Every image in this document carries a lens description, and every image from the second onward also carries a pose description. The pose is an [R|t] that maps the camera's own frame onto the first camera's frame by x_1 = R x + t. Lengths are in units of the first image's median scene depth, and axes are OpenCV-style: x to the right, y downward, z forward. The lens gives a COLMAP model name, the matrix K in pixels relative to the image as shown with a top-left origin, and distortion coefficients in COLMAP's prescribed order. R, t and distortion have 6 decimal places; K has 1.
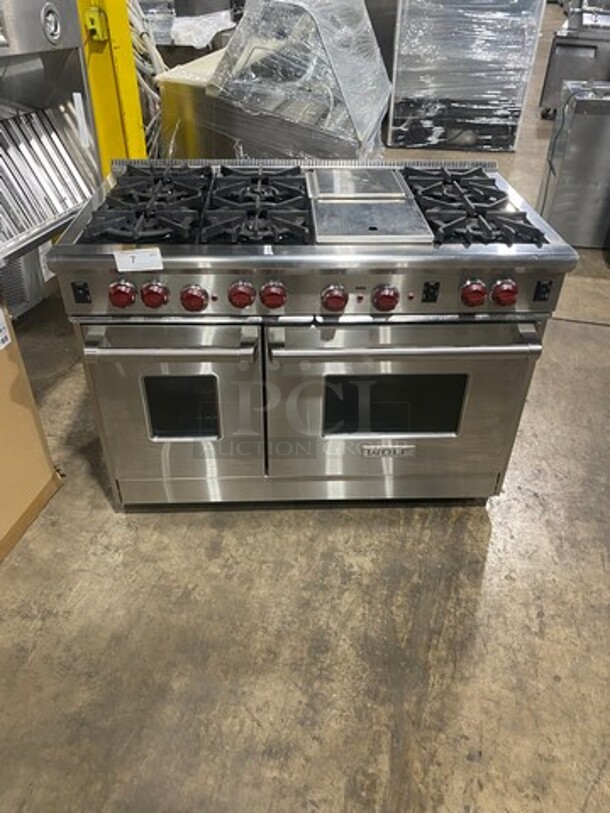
lens RADIAL K [[621.3, 0, 305.0], [0, 621.3, 406.5], [0, 0, 1]] dist [0.000109, 0.005771]
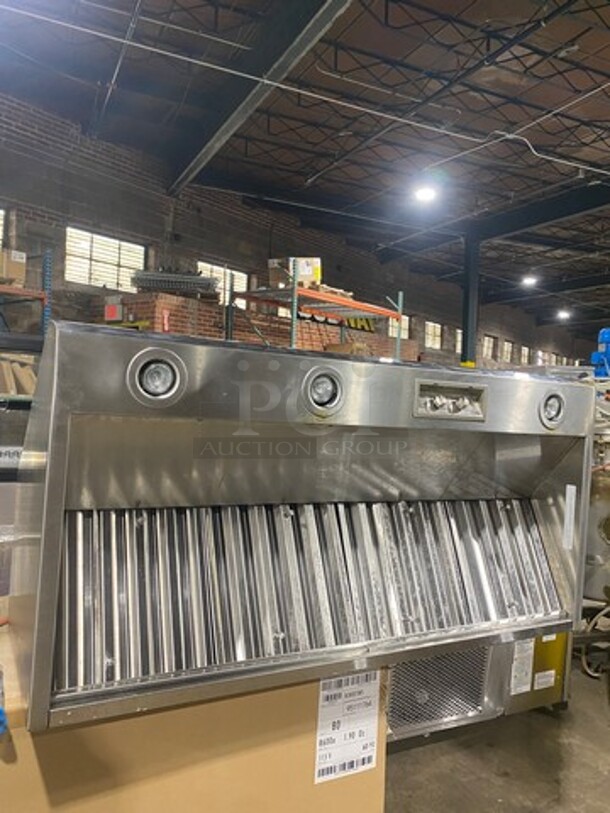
lens RADIAL K [[621.3, 0, 305.0], [0, 621.3, 406.5], [0, 0, 1]] dist [0.000109, 0.005771]
pose [[0.673704, 0.023543, -0.738626, -0.005999], [-0.454014, 0.801810, -0.388551, -0.114944], [0.583090, 0.597115, 0.550872, 0.288789]]
